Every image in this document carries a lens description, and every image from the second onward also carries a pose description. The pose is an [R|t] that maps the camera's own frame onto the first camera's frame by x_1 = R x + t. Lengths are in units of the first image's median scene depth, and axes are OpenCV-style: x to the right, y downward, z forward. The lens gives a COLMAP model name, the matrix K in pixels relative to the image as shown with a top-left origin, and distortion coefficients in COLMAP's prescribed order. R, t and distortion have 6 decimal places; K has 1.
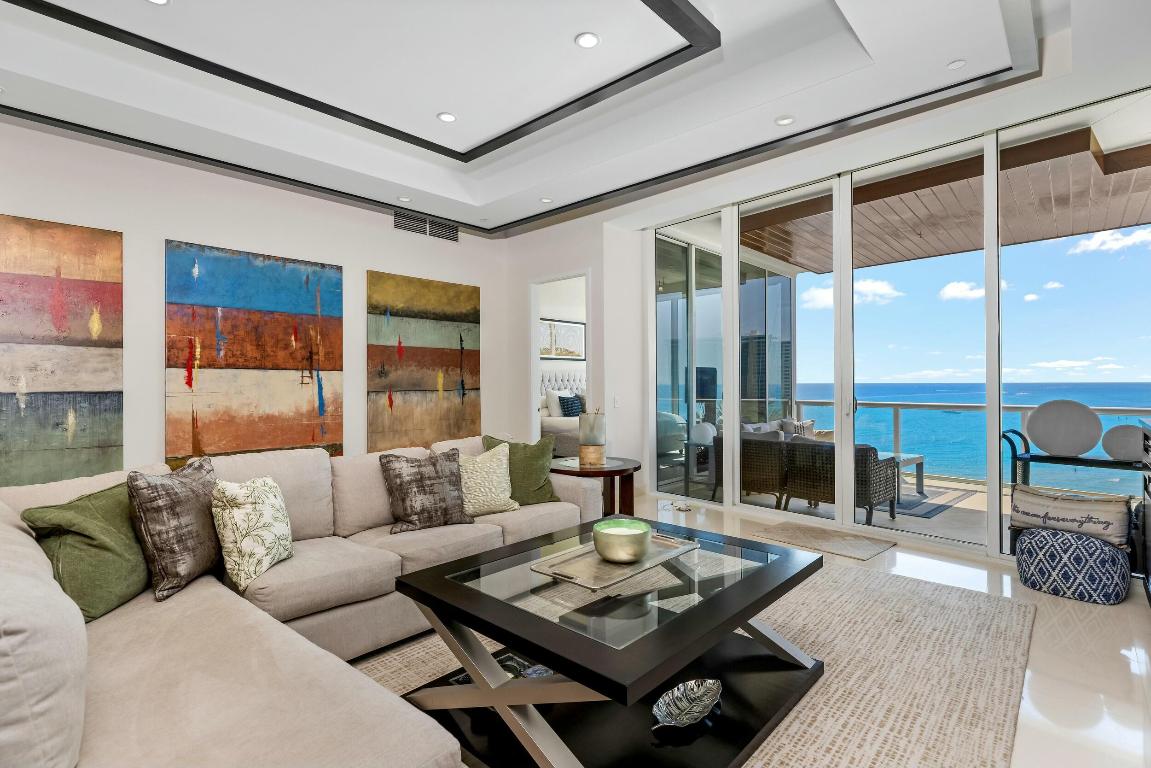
lens RADIAL K [[554.9, 0, 575.5], [0, 554.9, 384.0], [0, 0, 1]] dist [-0.002197, -0.000287]
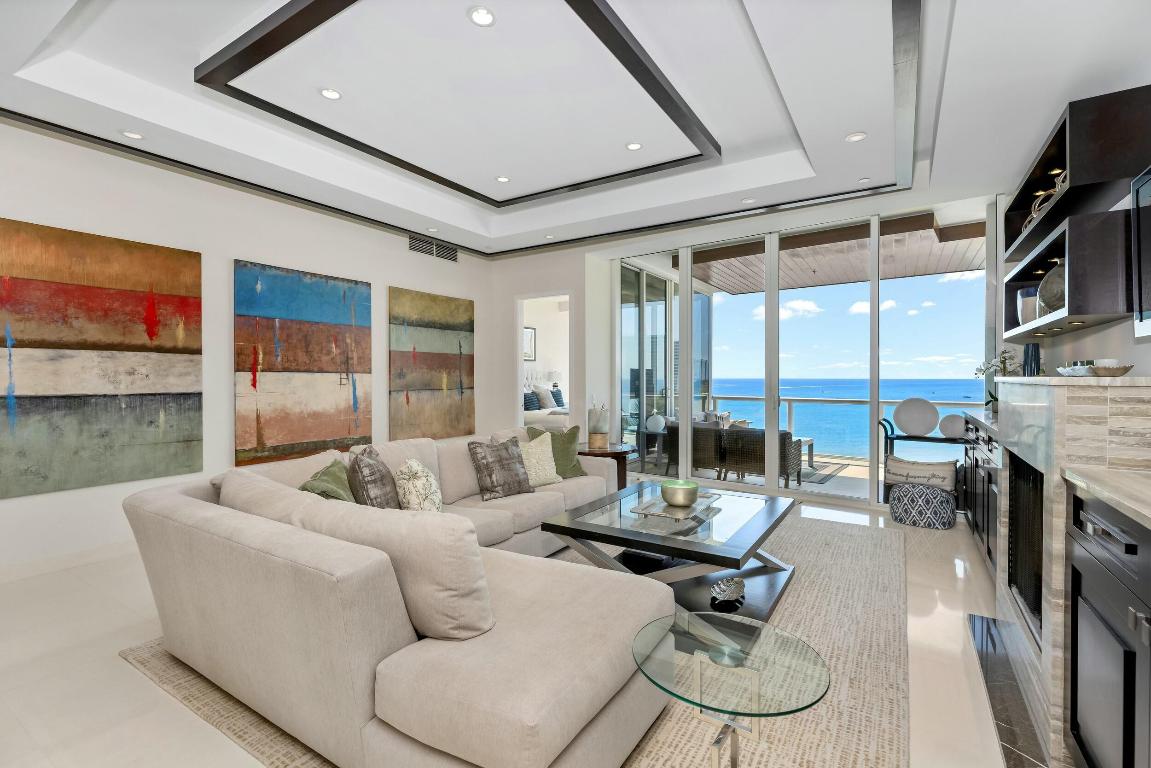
lens RADIAL K [[528.0, 0, 575.5], [0, 528.0, 384.0], [0, 0, 1]] dist [0.002013, 0.000087]
pose [[0.983281, 0.001724, 0.182088, -0.228761], [-0.003700, 0.999938, 0.010512, -0.016446], [-0.182058, -0.011010, 0.983226, -0.187190]]
